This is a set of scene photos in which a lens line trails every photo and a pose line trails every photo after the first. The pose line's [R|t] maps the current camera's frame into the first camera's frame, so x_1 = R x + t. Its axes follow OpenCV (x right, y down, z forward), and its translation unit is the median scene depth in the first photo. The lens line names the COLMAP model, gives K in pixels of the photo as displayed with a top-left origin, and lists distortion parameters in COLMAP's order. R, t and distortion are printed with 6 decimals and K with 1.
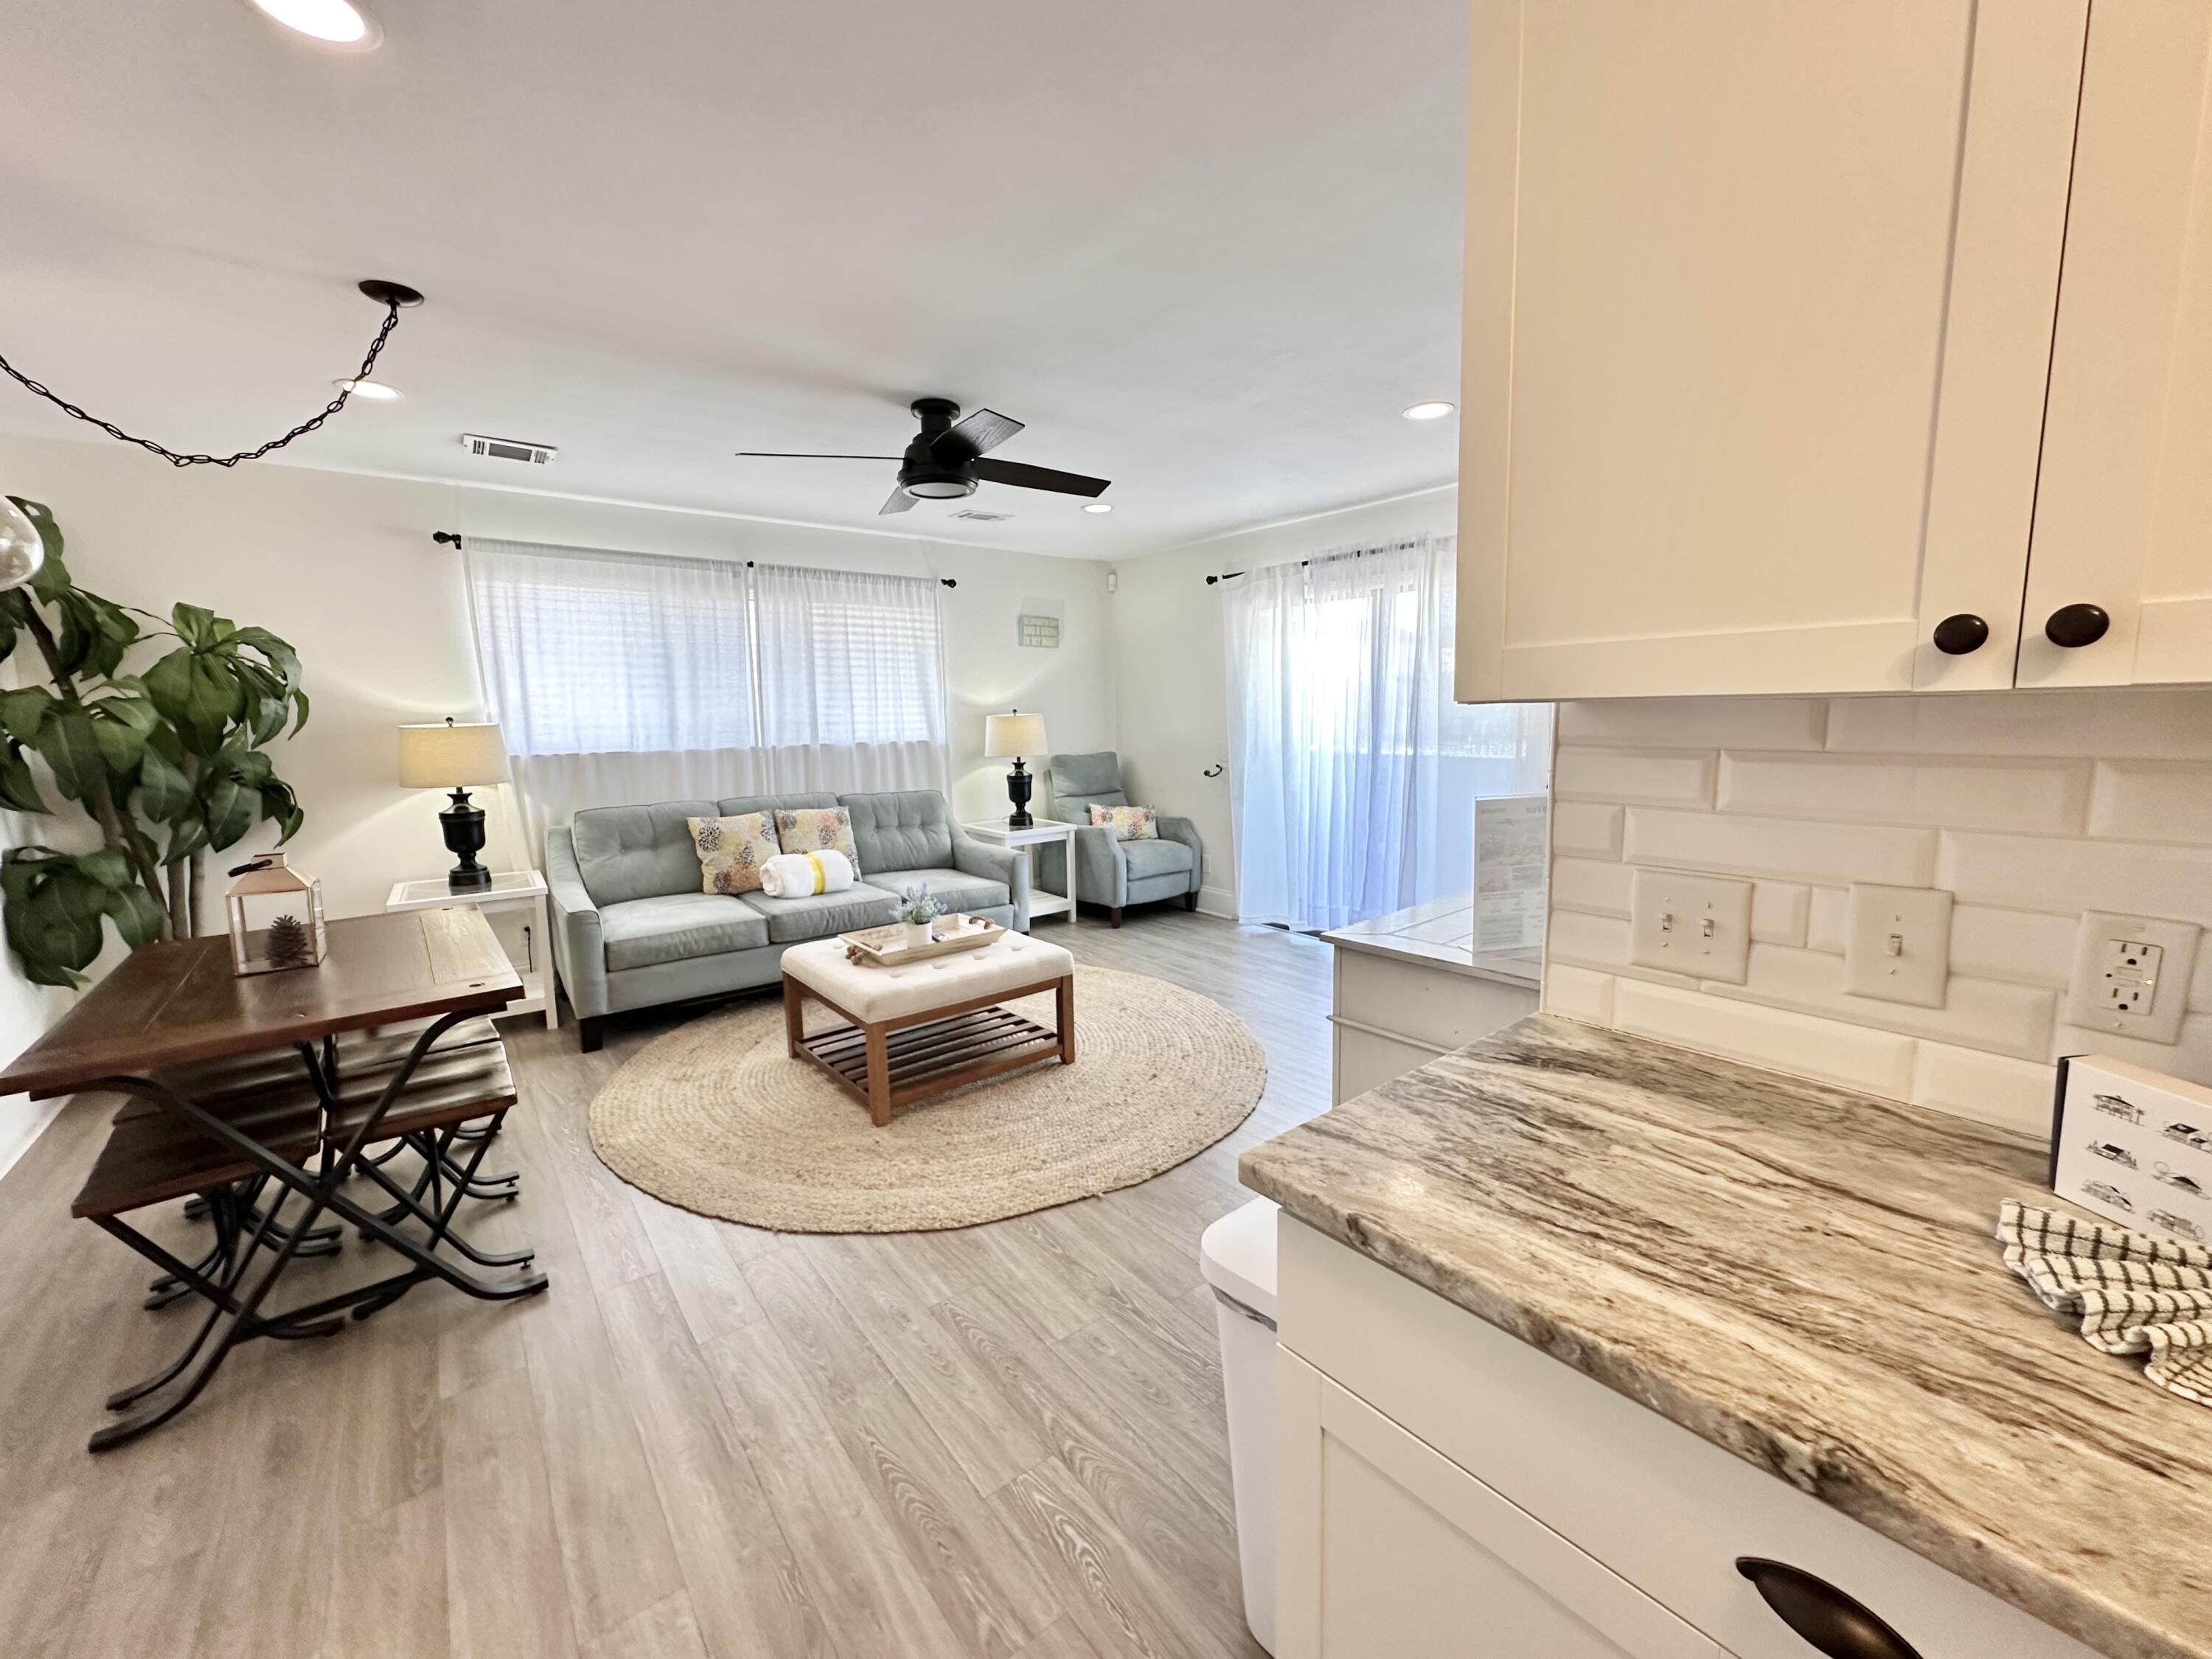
lens RADIAL K [[880.5, 0, 1107.8], [0, 880.5, 828.3], [0, 0, 1]] dist [-0.001253, 0.000624]
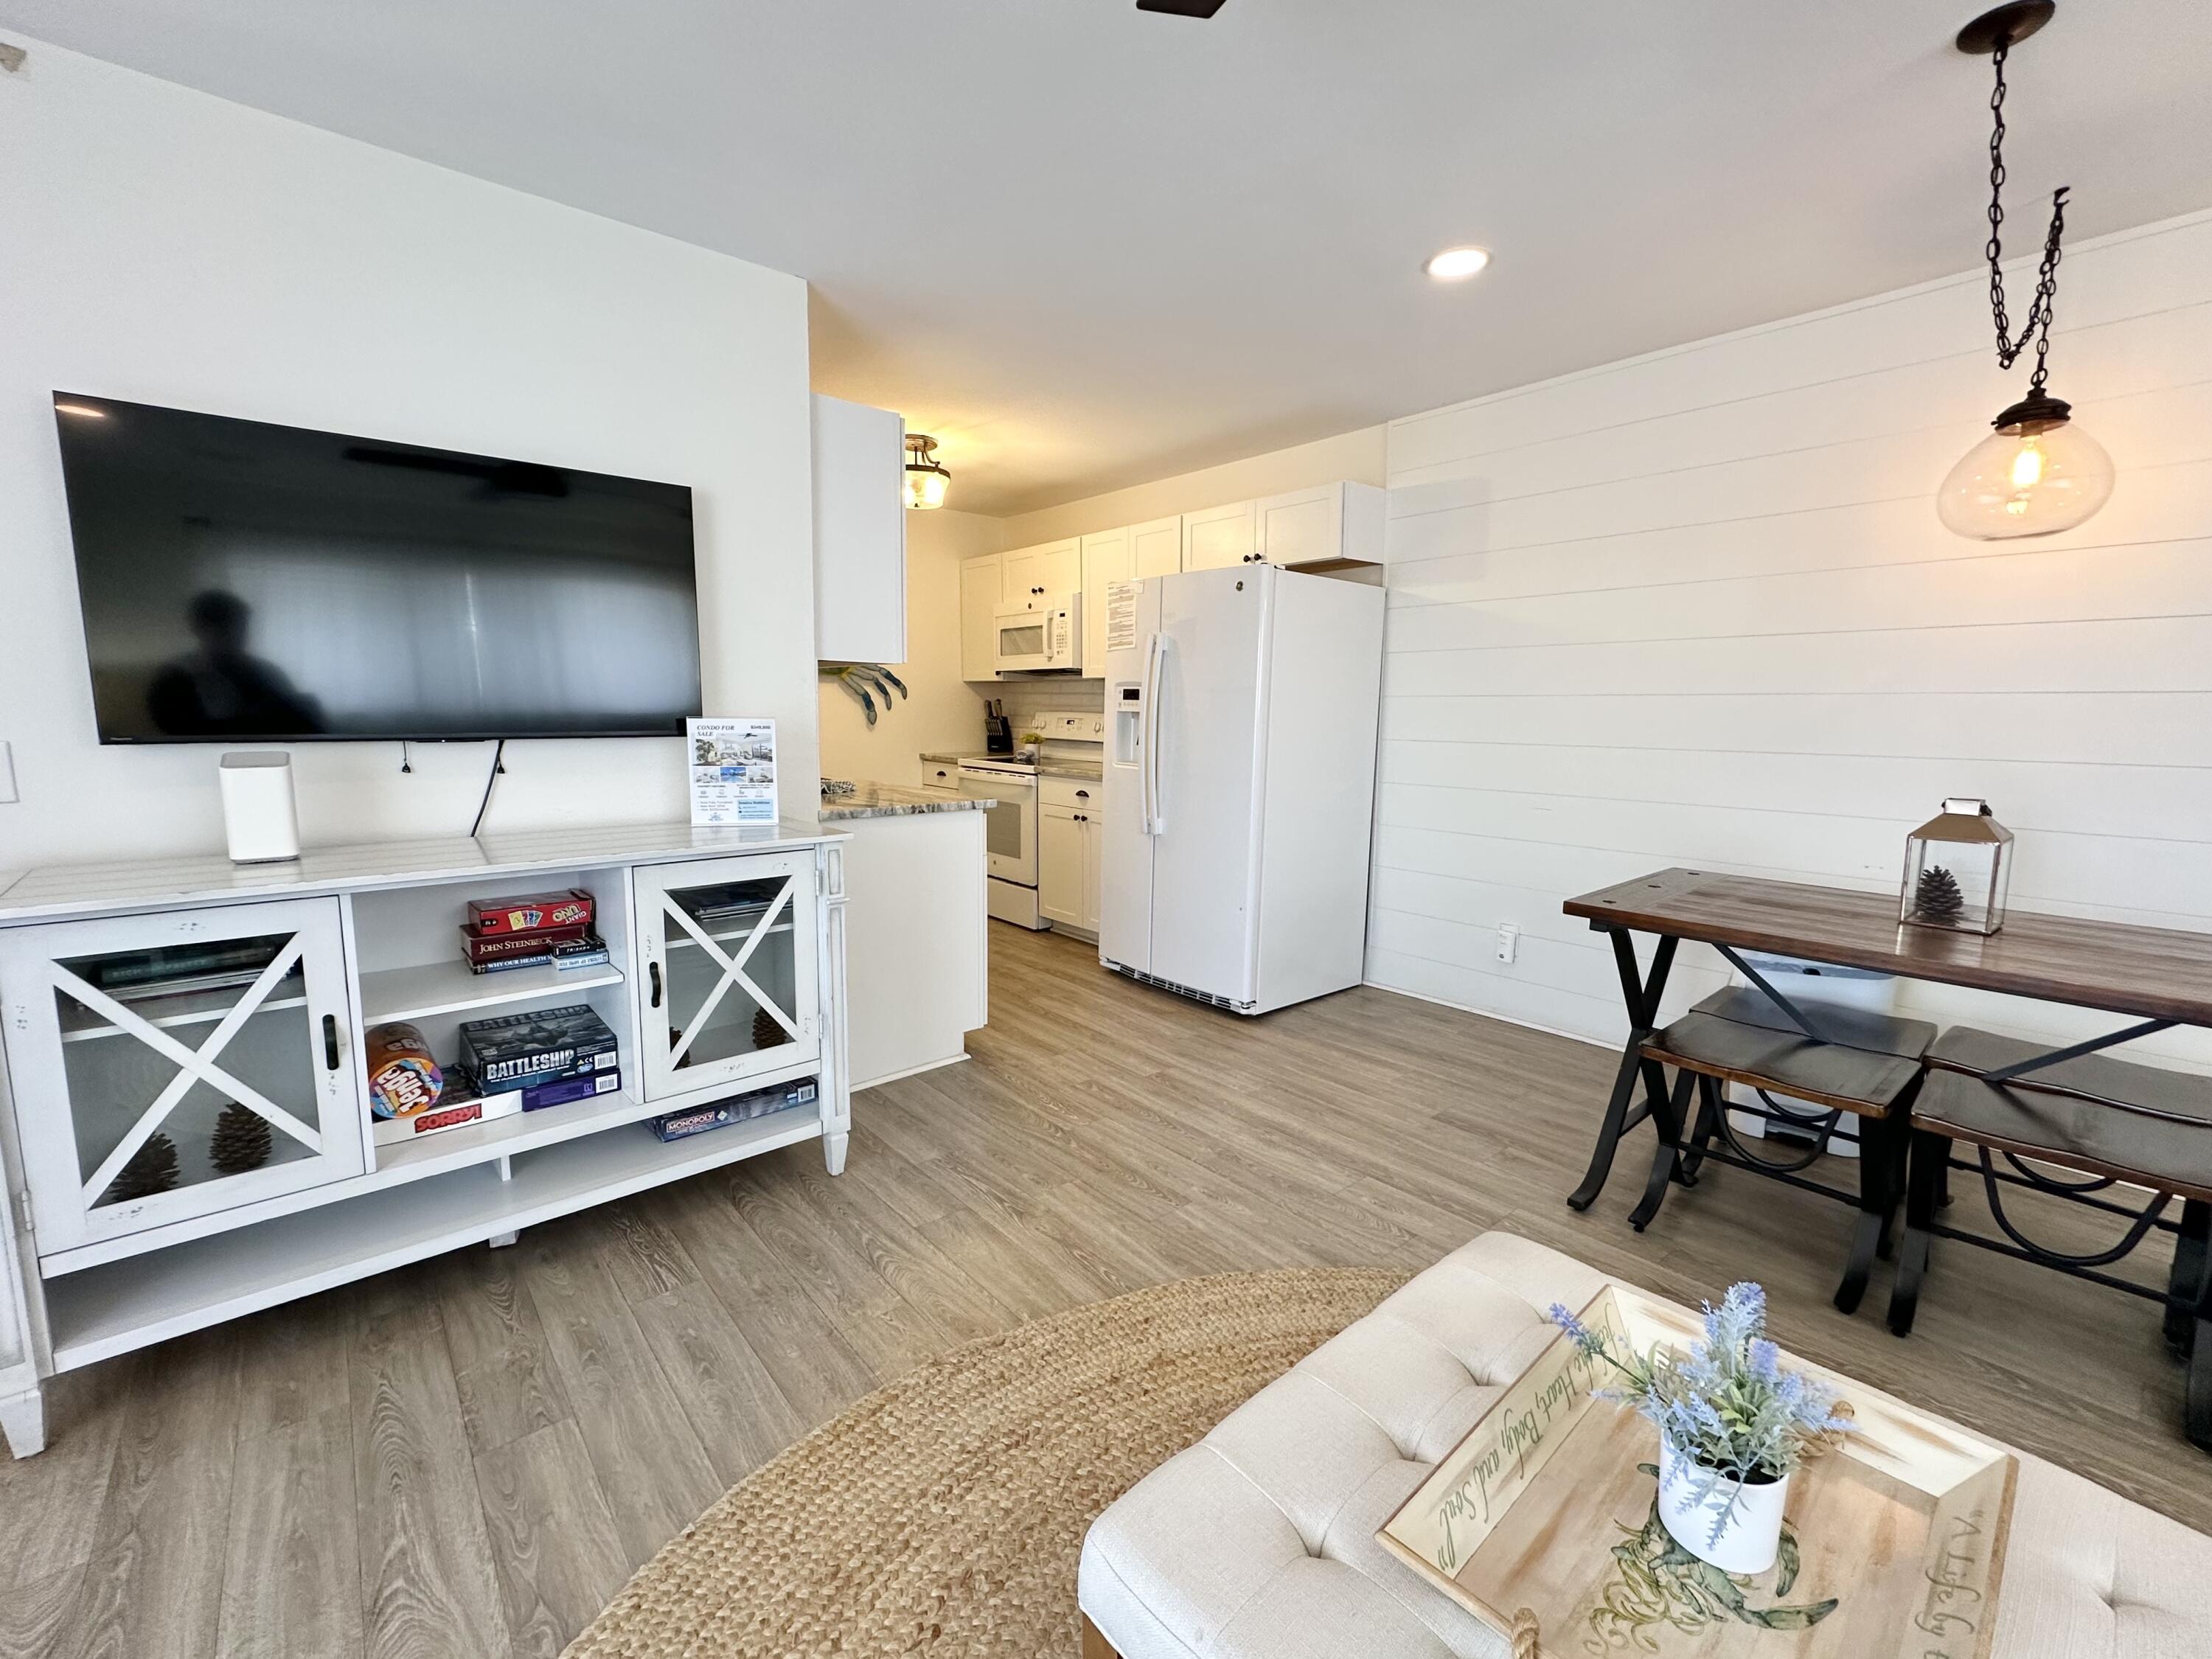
lens RADIAL K [[937.6, 0, 1110.8], [0, 937.6, 830.4], [0, 0, 1]] dist [-0.000347, -0.000007]
pose [[-0.999221, 0.015199, -0.036424, -0.034157], [0.004981, 0.964058, 0.265645, -0.102629], [0.039153, 0.265257, -0.963382, 0.993646]]
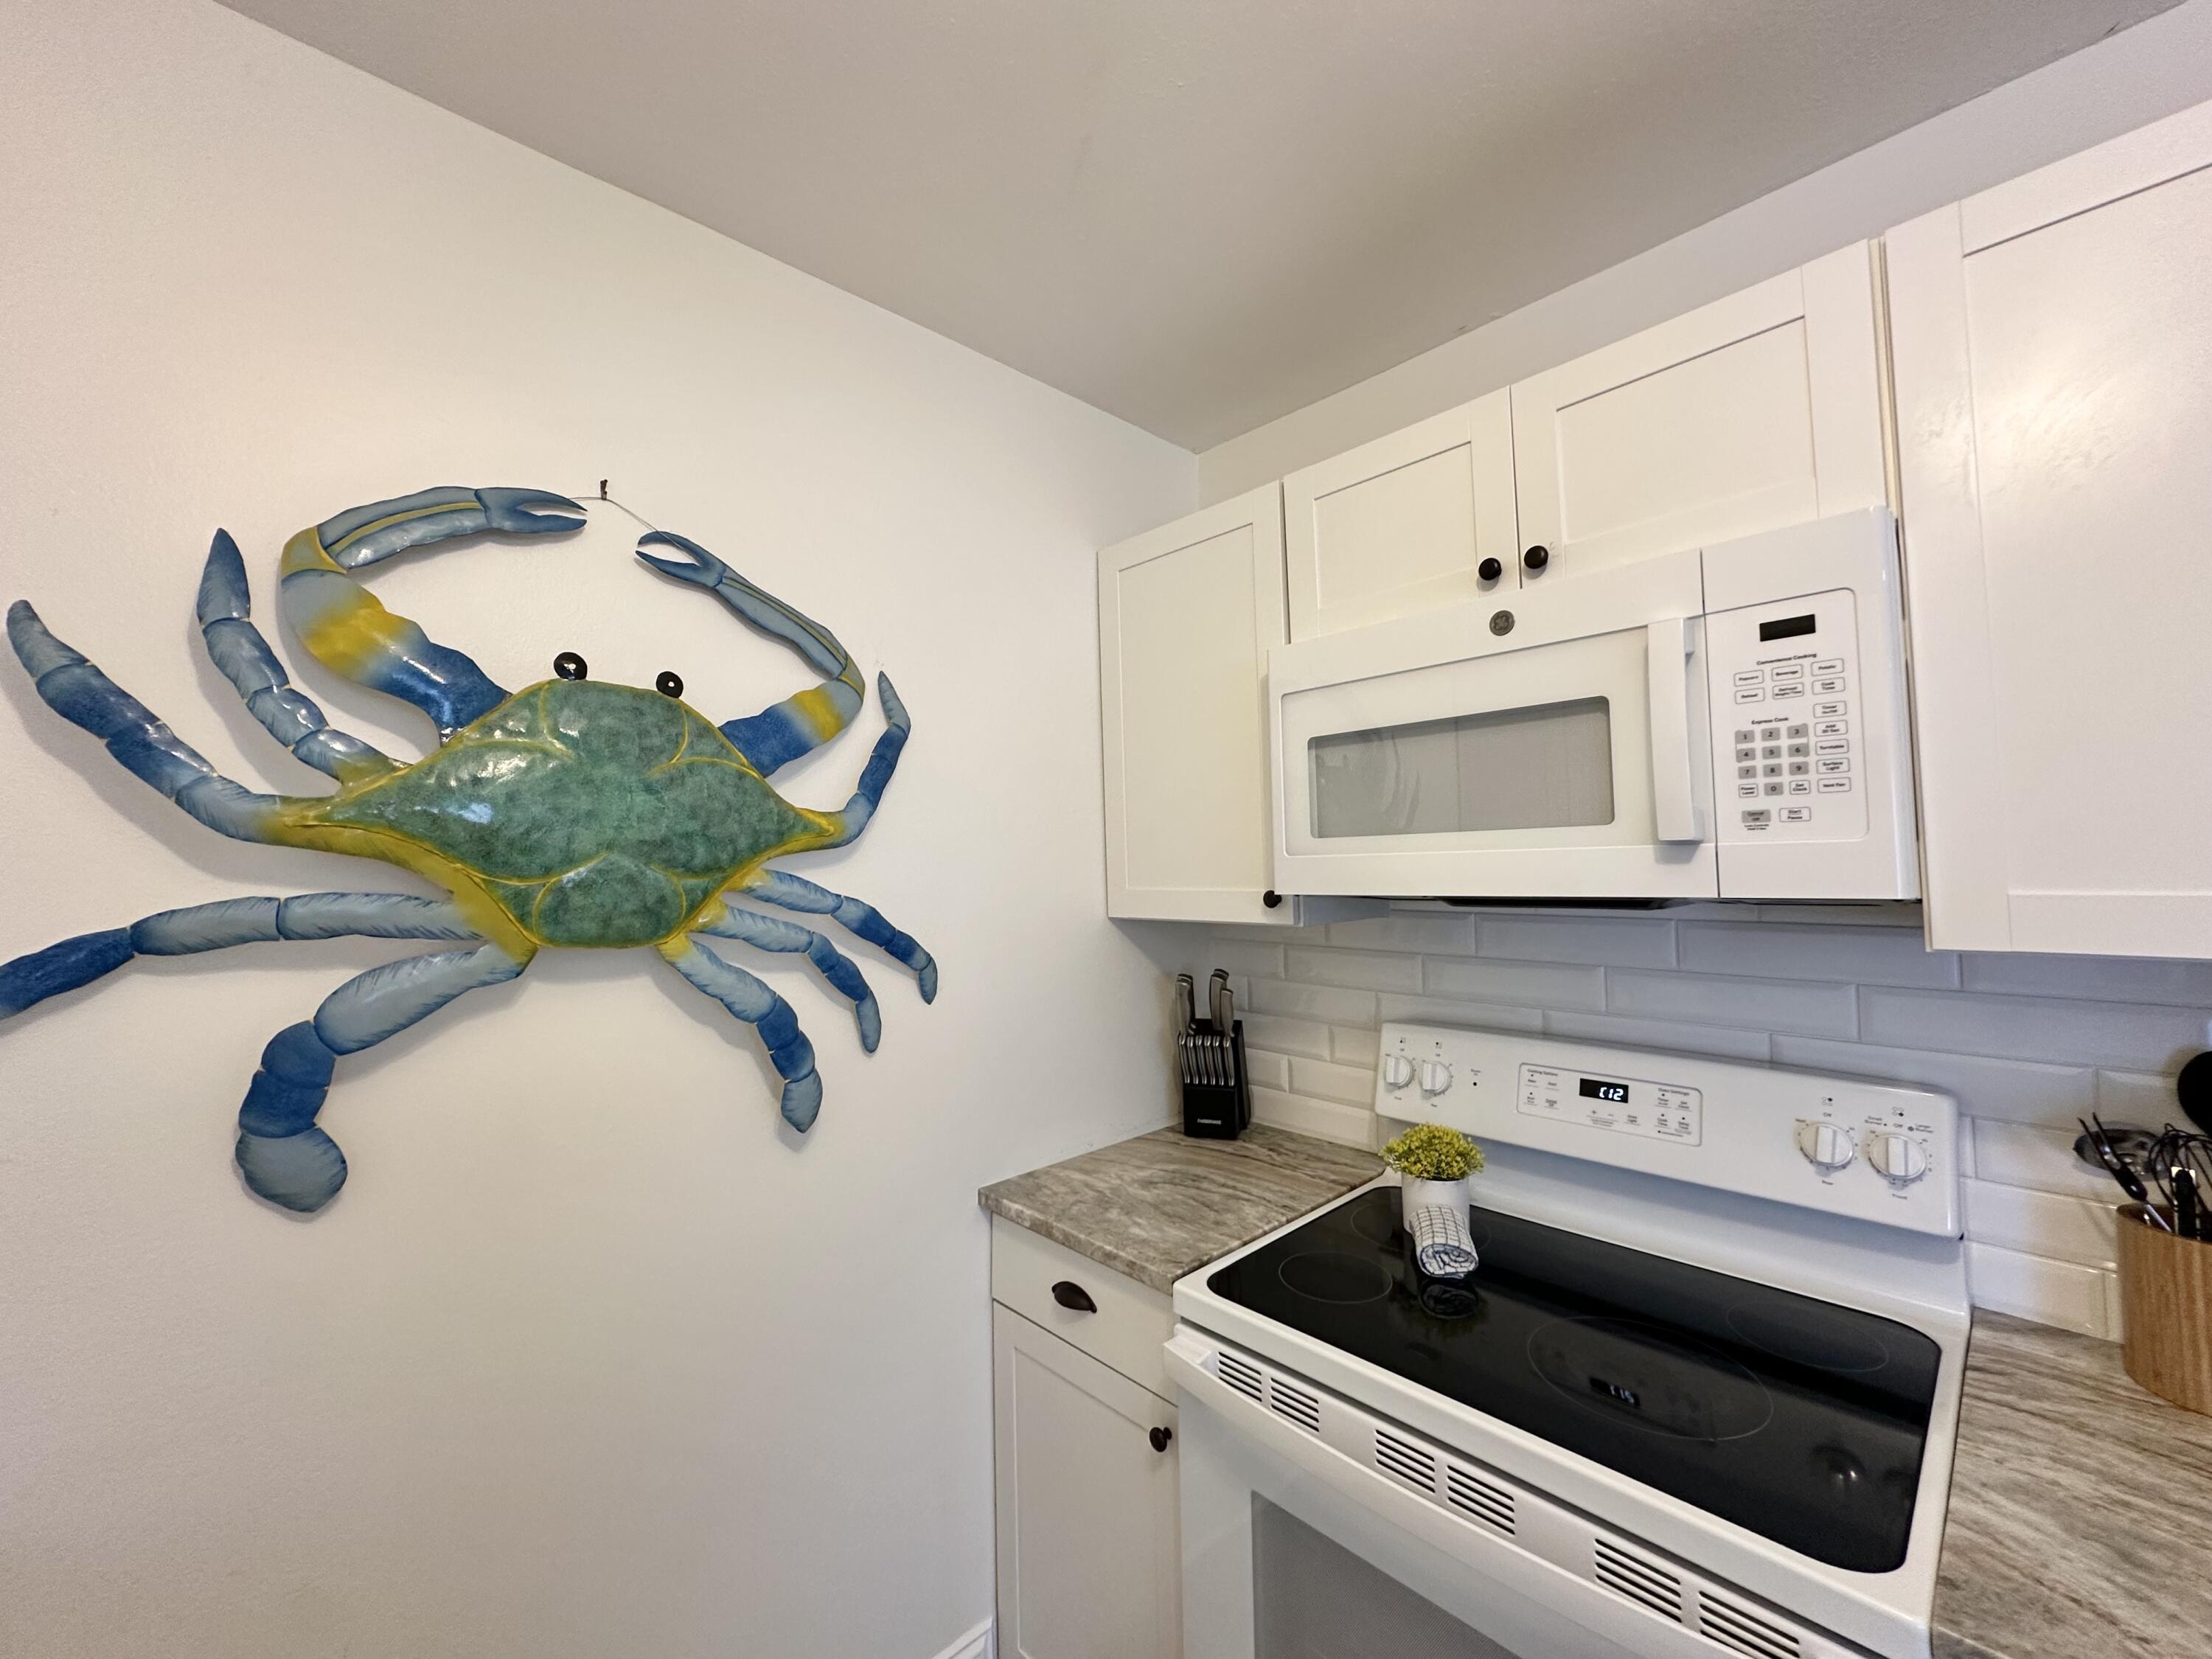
lens RADIAL K [[880.5, 0, 1103.5], [0, 880.5, 826.0], [0, 0, 1]] dist [-0.001253, 0.000624]
pose [[-0.995745, 0.035869, -0.084886, 0.177010], [0.027962, 0.995314, 0.092569, -0.023561], [0.087808, 0.089802, -0.992081, -0.067539]]
